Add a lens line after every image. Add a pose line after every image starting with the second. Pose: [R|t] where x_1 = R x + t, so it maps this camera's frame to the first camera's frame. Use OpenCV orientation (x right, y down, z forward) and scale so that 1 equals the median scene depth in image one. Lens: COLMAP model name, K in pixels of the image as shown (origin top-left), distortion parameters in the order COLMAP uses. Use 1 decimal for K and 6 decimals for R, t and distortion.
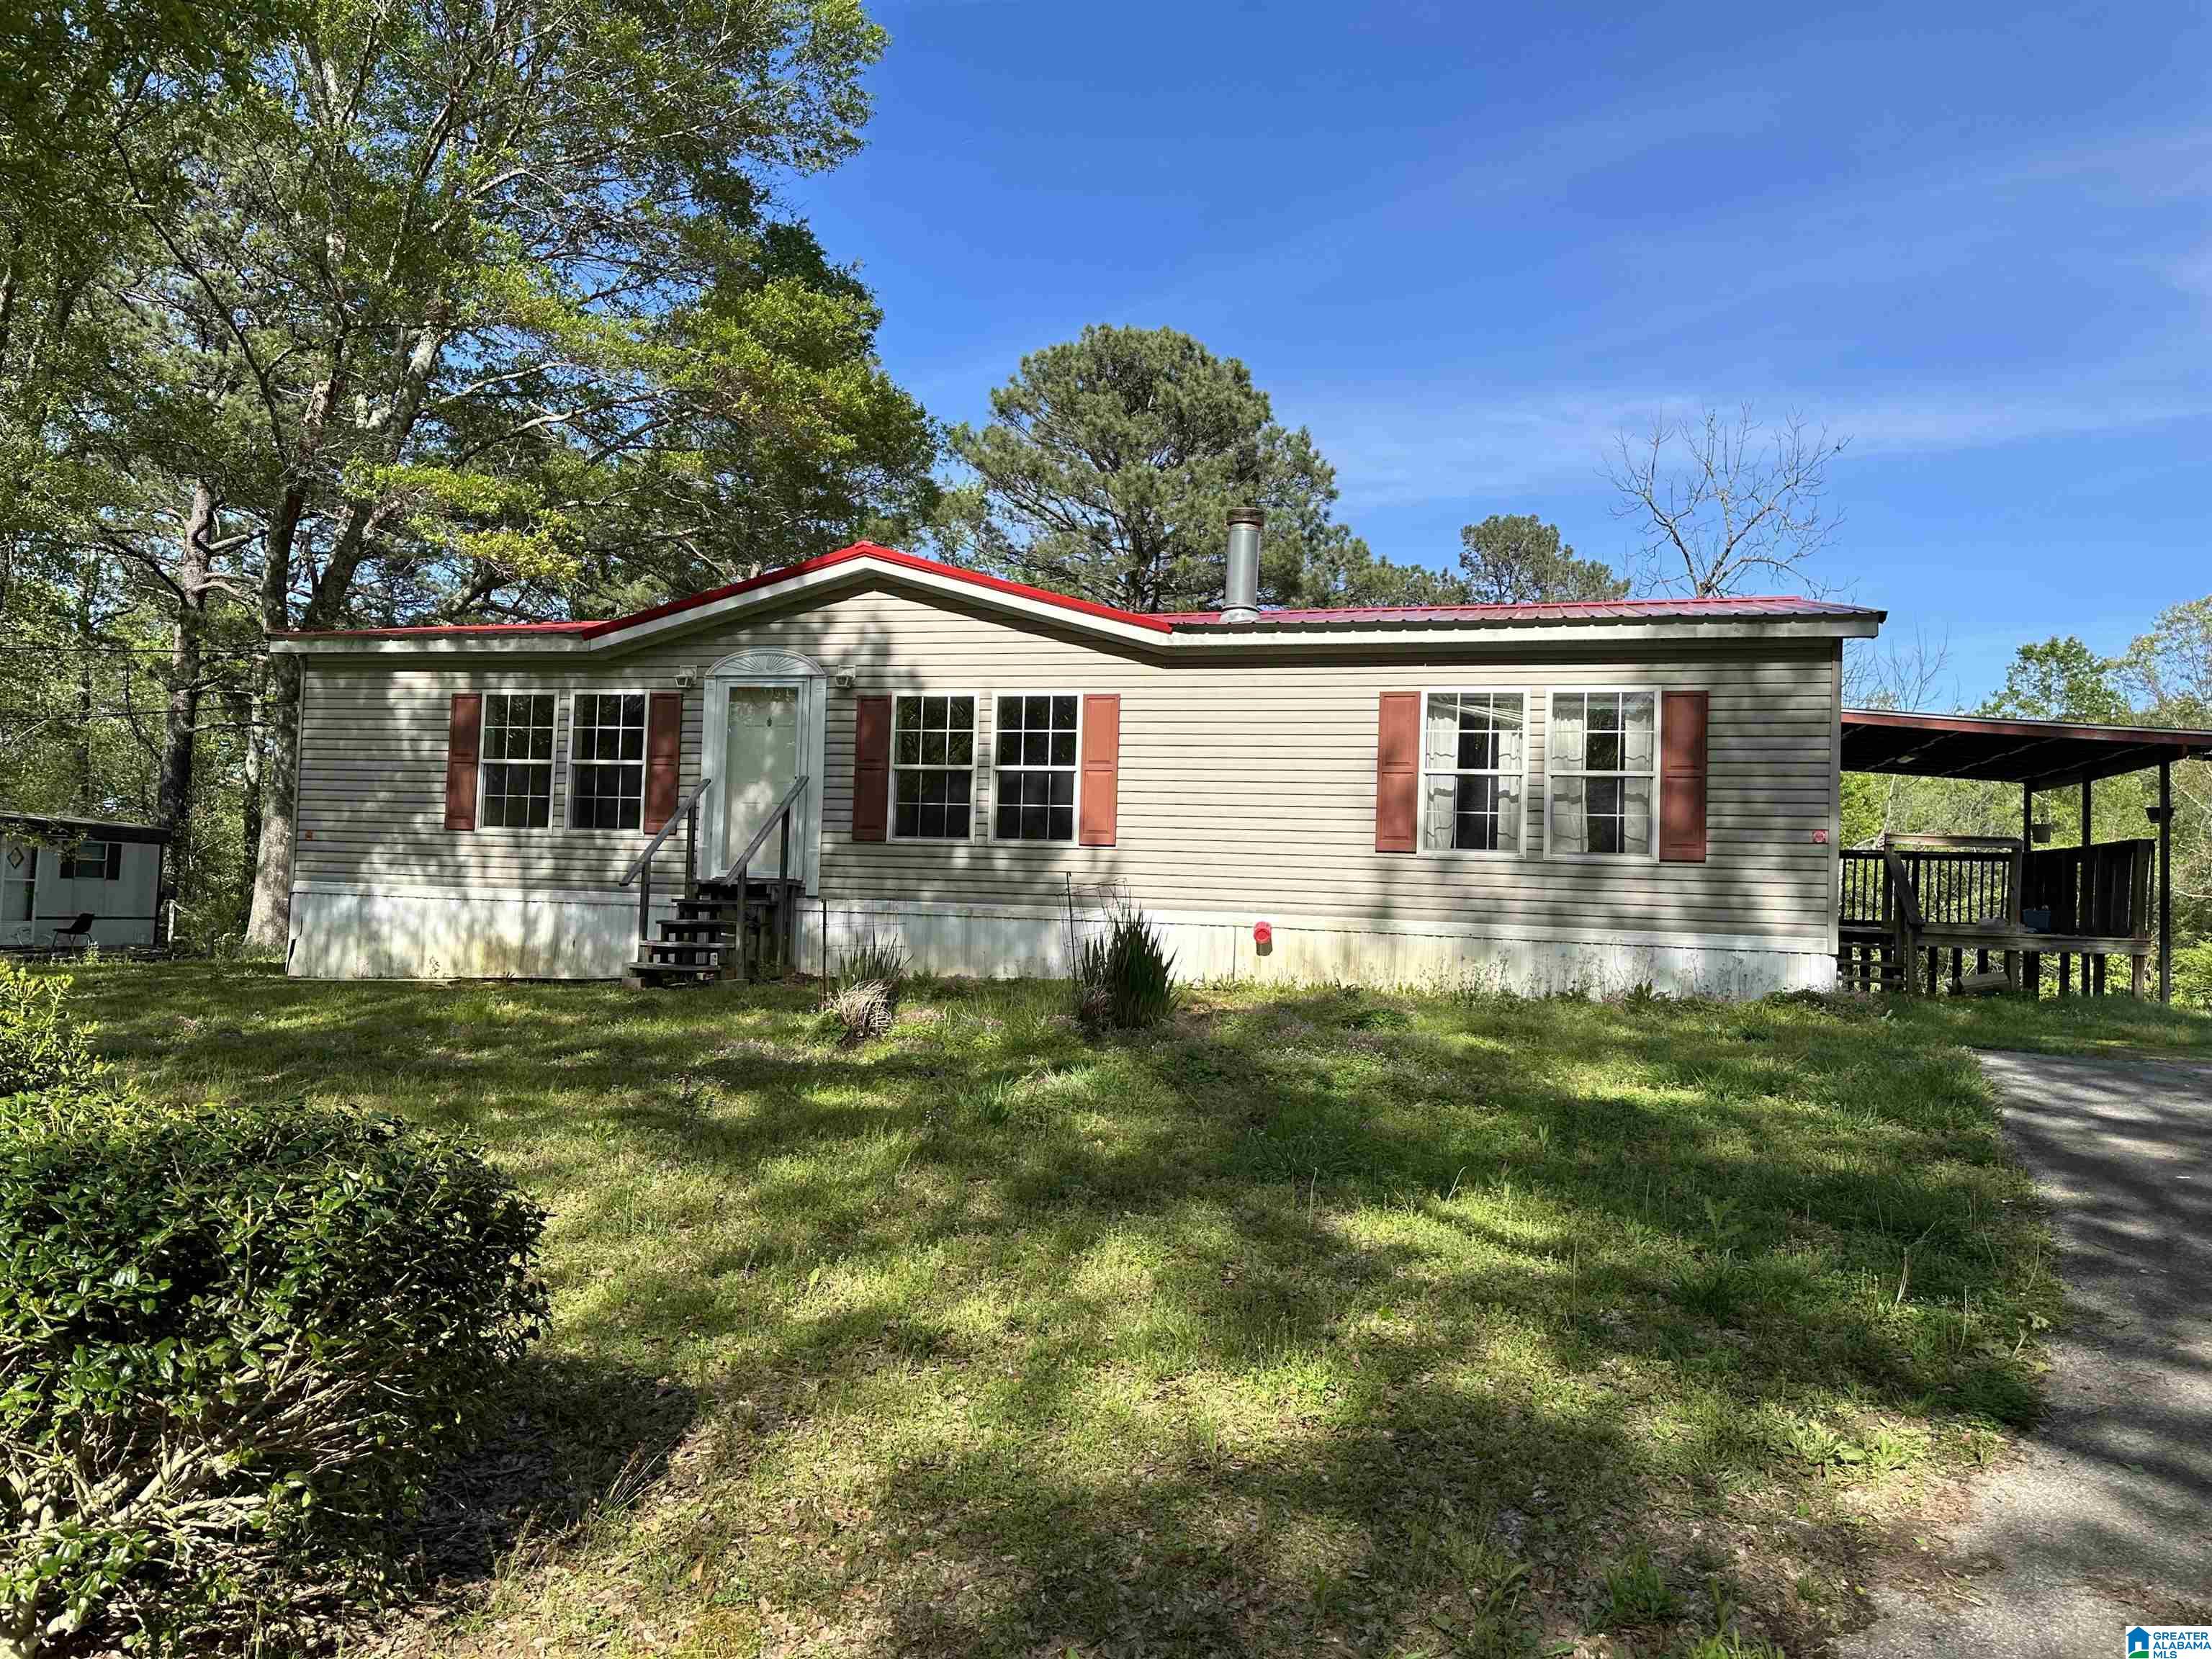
lens RADIAL K [[1459.4, 0, 1106.0], [0, 1459.4, 829.5], [0, 0, 1]] dist [0.059117, -0.000897]
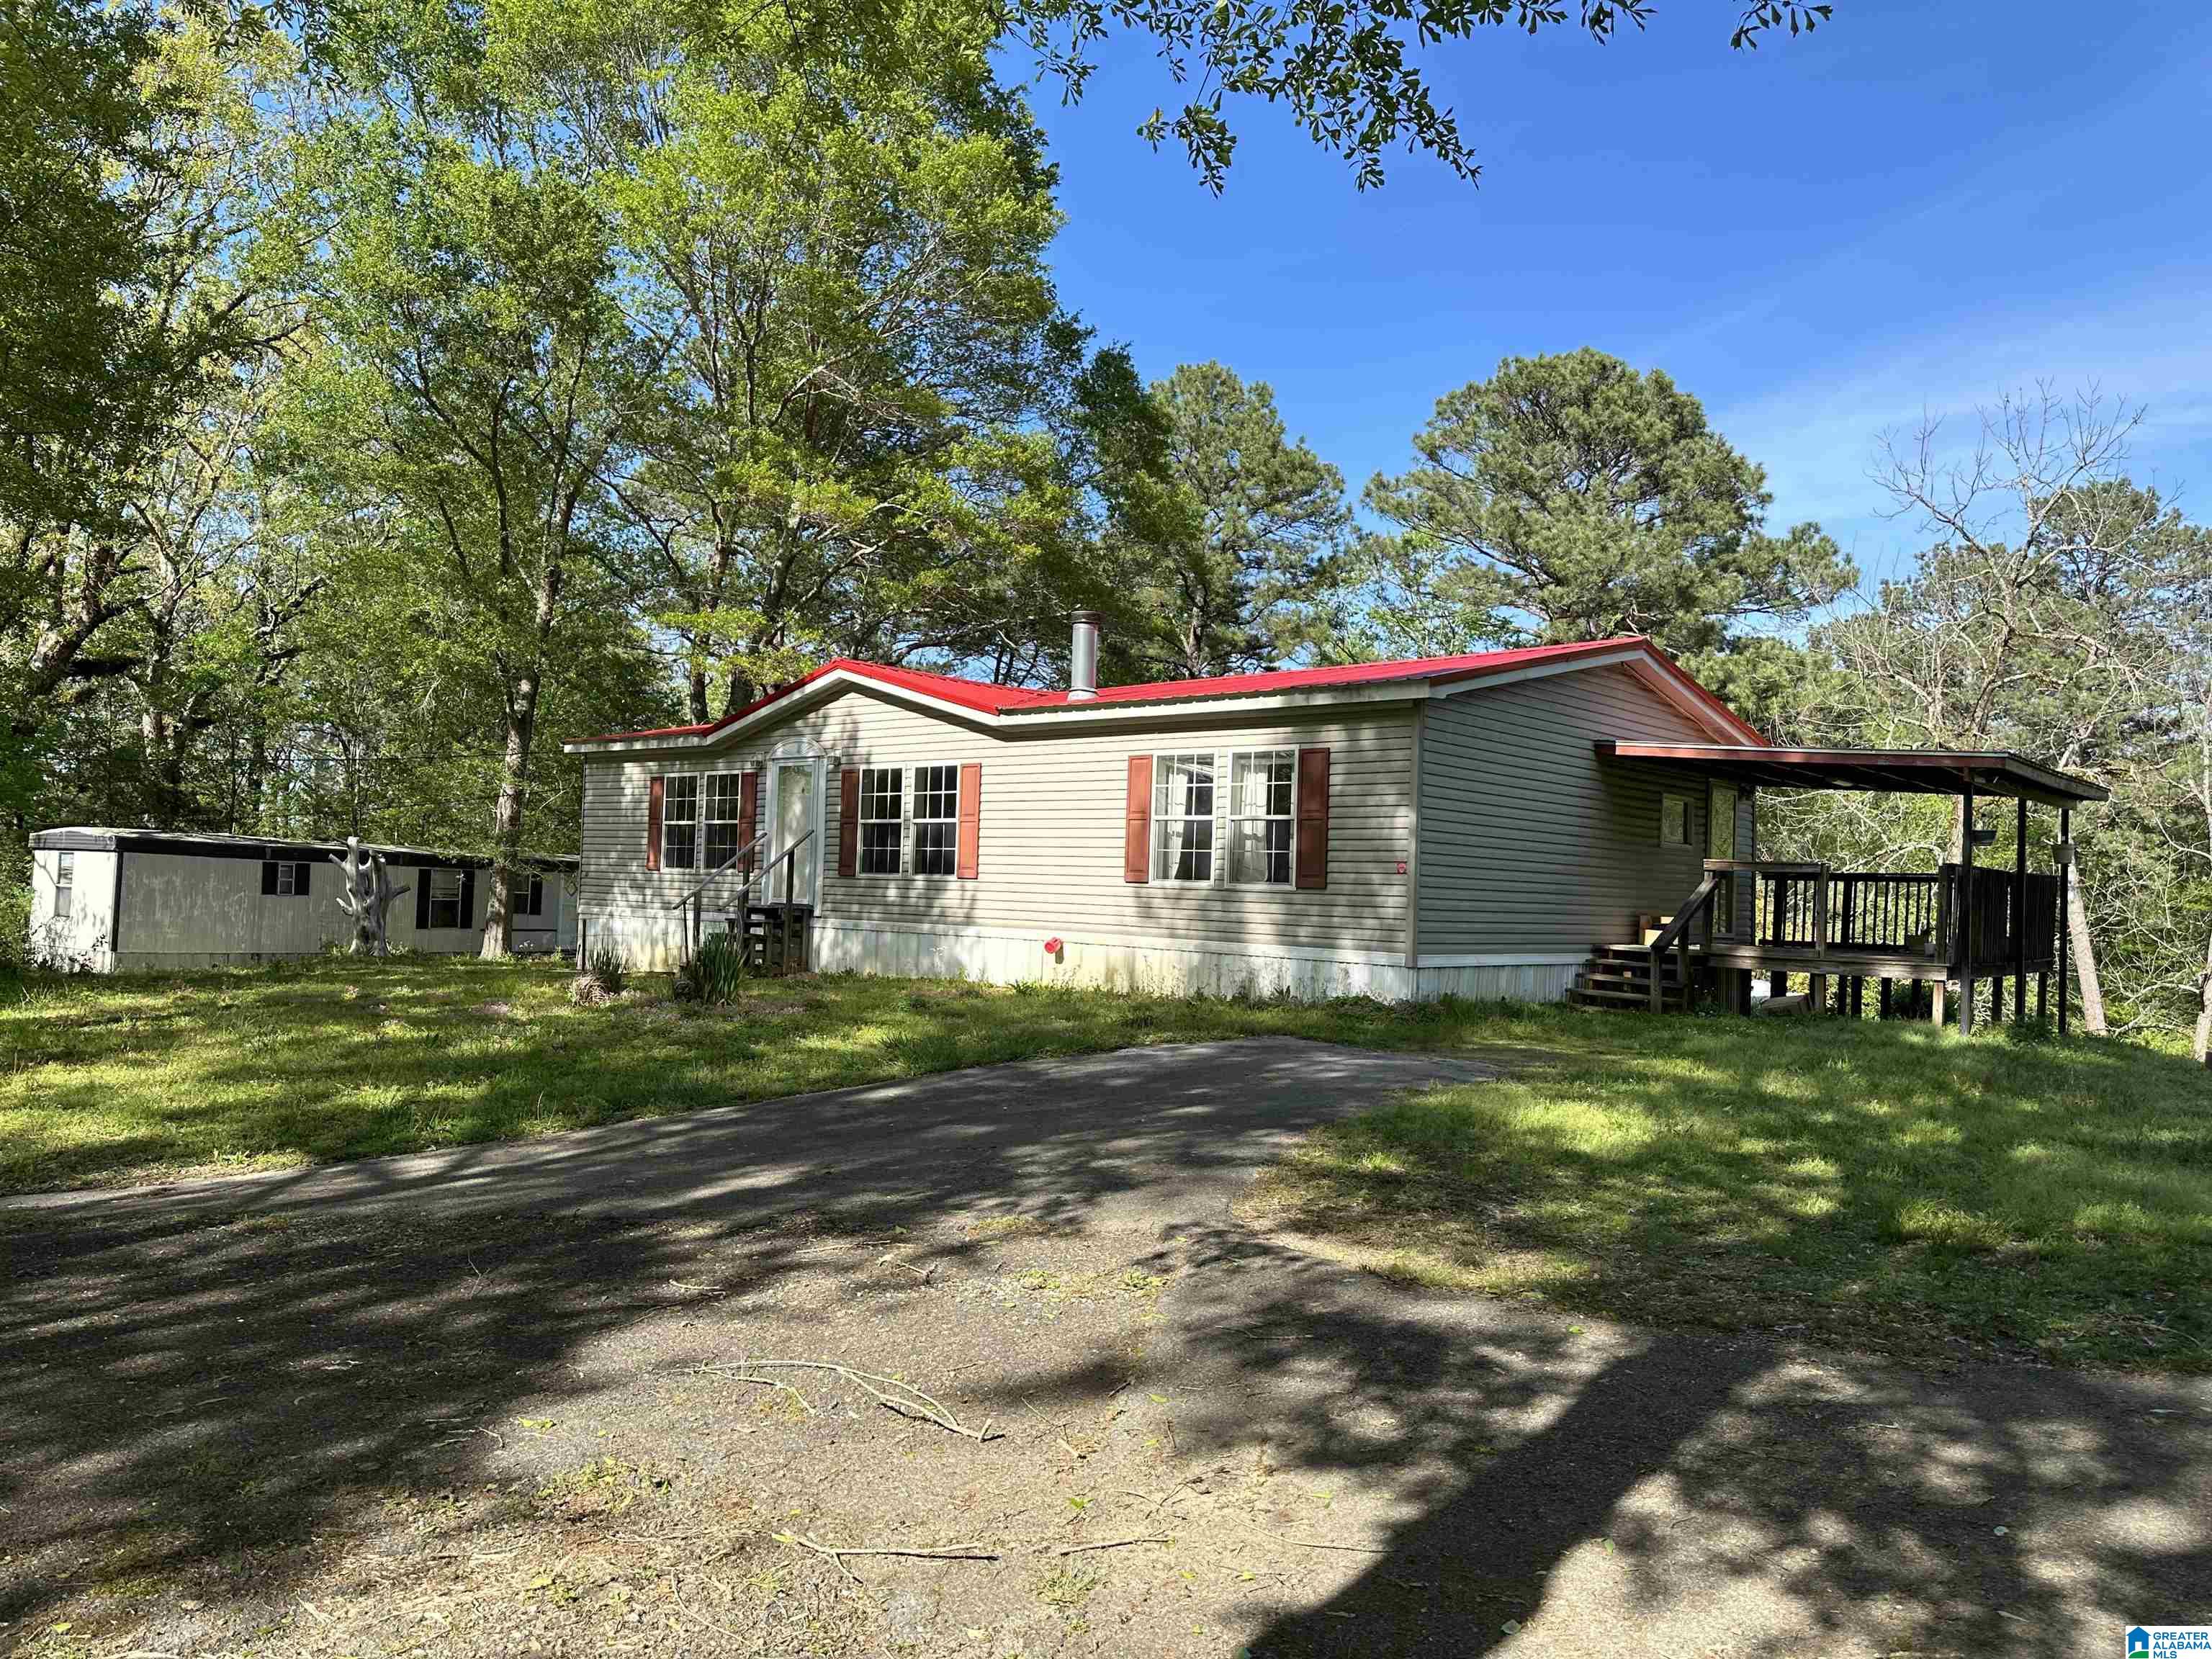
lens RADIAL K [[1459.4, 0, 1106.0], [0, 1459.4, 829.5], [0, 0, 1]] dist [0.059117, -0.000897]
pose [[0.909338, -0.021711, -0.415492, 0.631296], [0.013416, 0.999648, -0.022872, -0.001611], [0.415842, 0.015224, 0.909309, -0.138751]]
